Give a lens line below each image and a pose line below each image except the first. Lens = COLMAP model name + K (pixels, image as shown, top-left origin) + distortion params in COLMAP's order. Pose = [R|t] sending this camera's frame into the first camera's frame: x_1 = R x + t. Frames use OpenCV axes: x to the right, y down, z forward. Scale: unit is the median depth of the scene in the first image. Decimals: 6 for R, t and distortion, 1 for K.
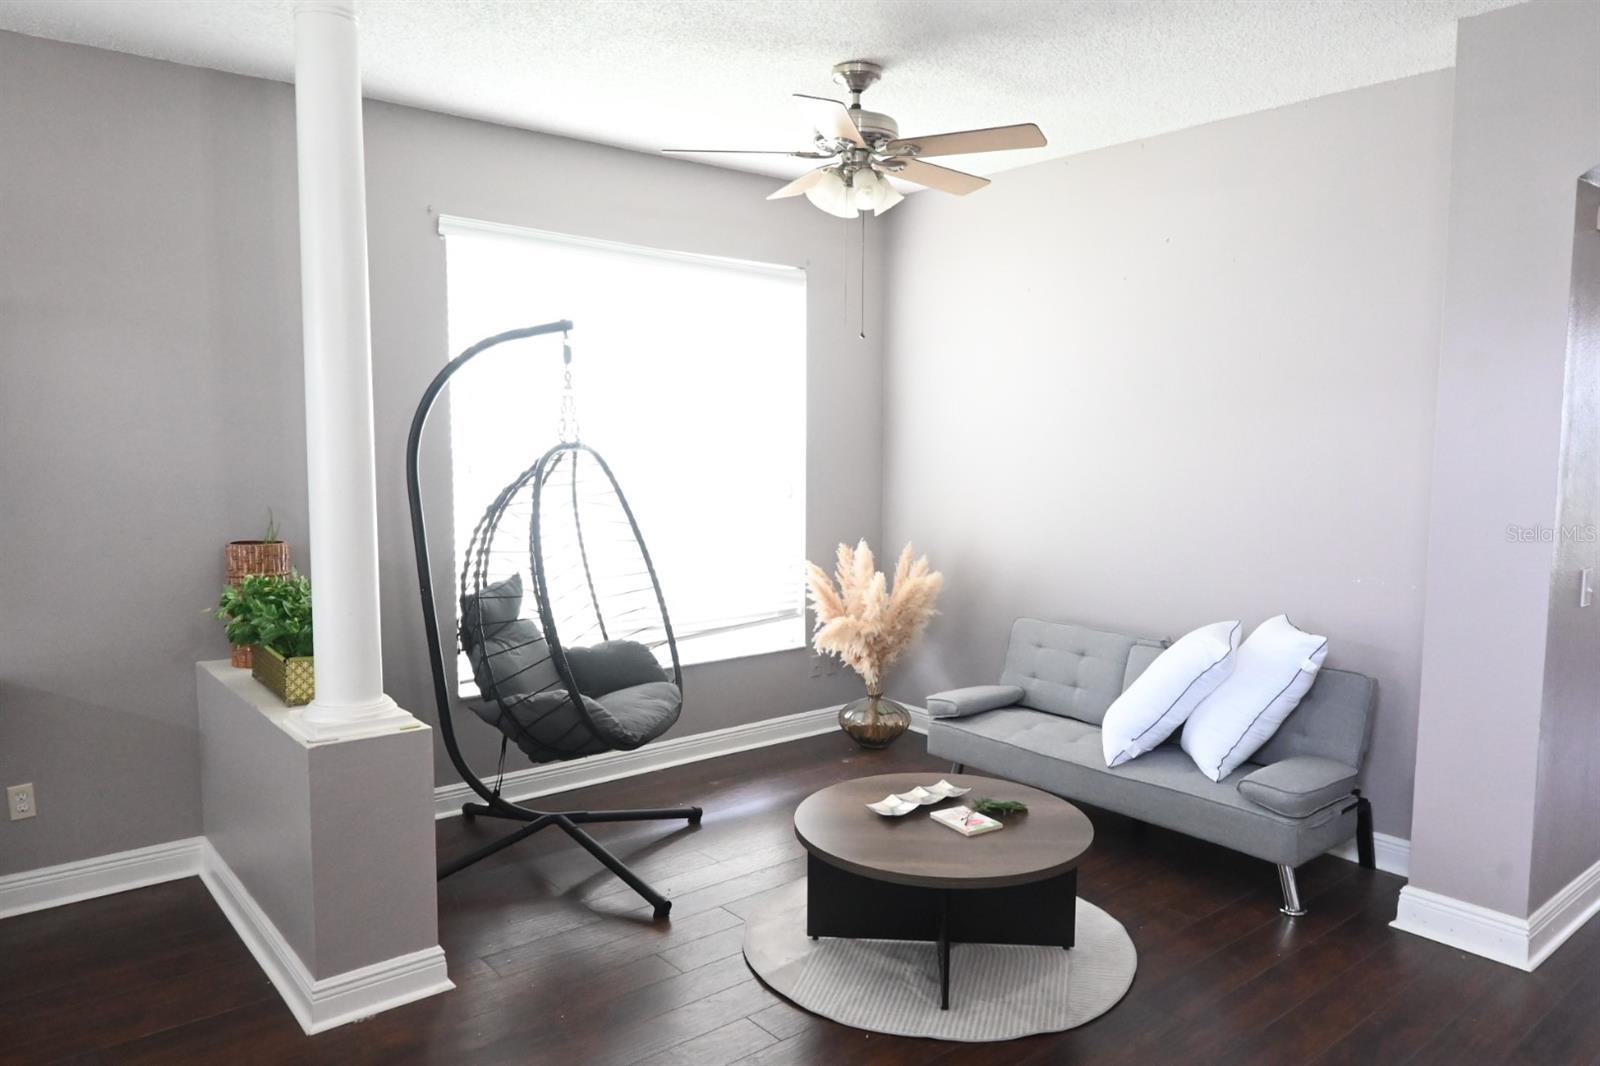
lens RADIAL K [[1107.9, 0, 801.5], [0, 1107.9, 542.8], [0, 0, 1]] dist [-0.012033, 0.000279]
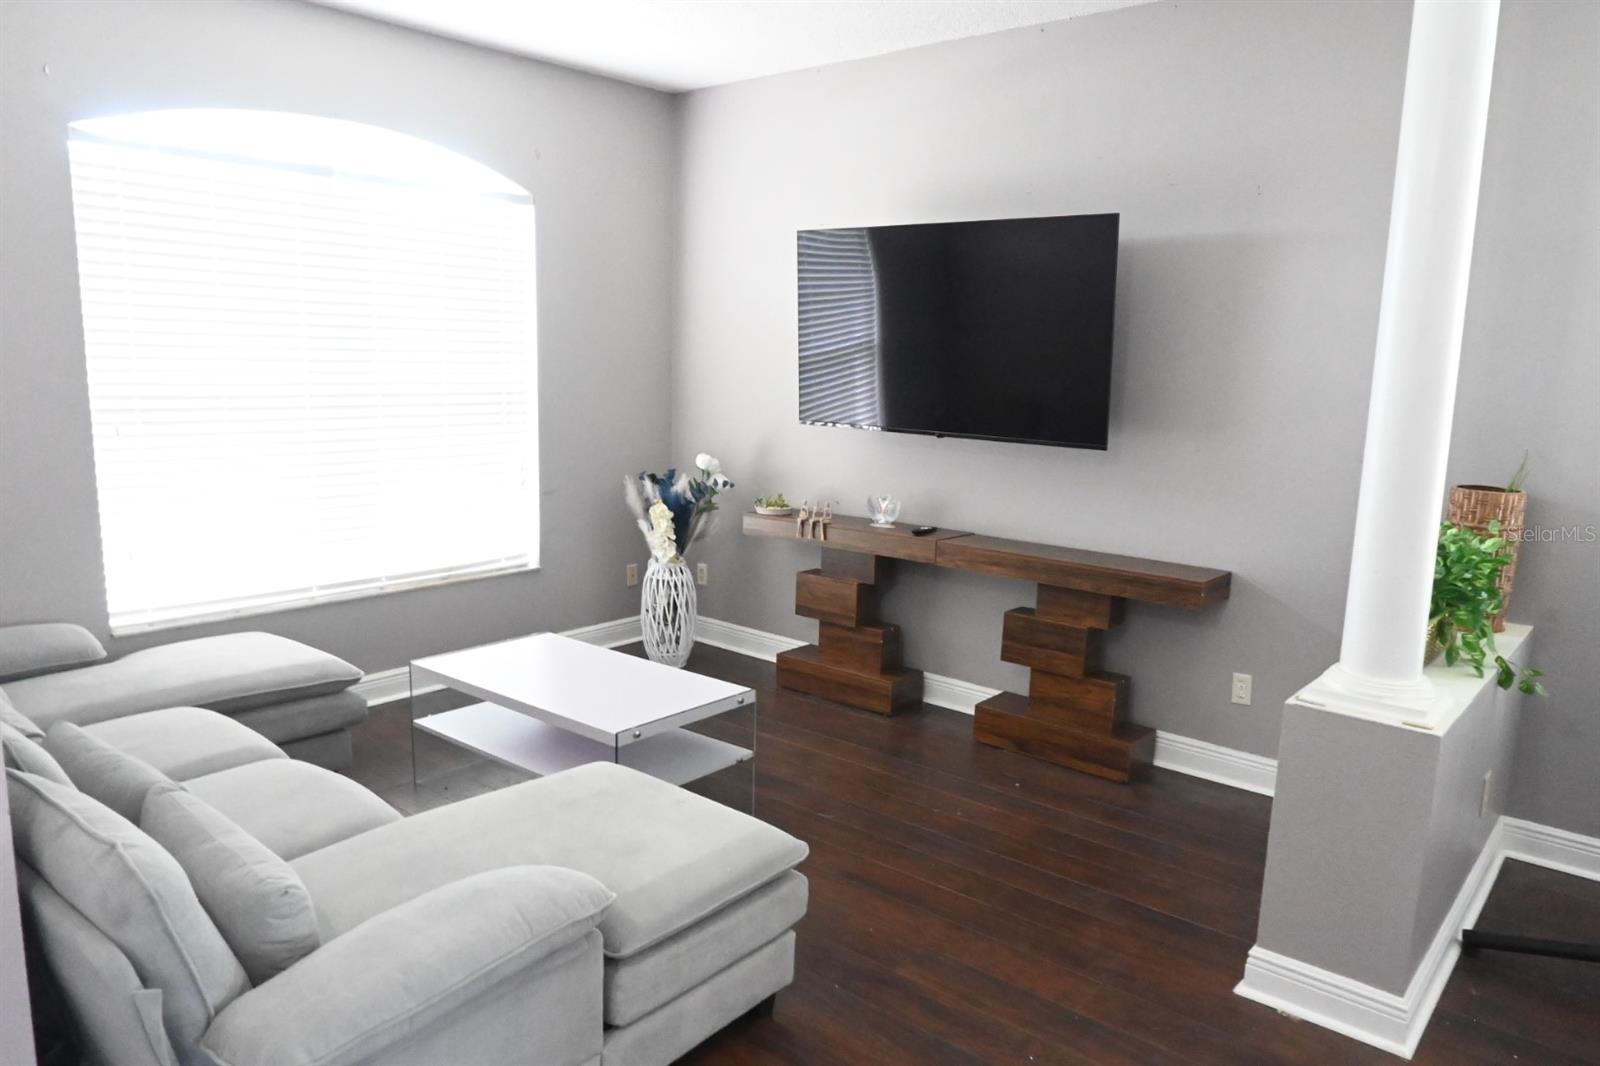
lens RADIAL K [[1107.9, 0, 801.5], [0, 1107.9, 542.8], [0, 0, 1]] dist [-0.012033, 0.000279]
pose [[0.183313, 0.171885, -0.967911, 0.324221], [-0.117693, 0.981351, 0.151982, -0.034203], [0.975984, 0.086056, 0.200124, 0.390945]]
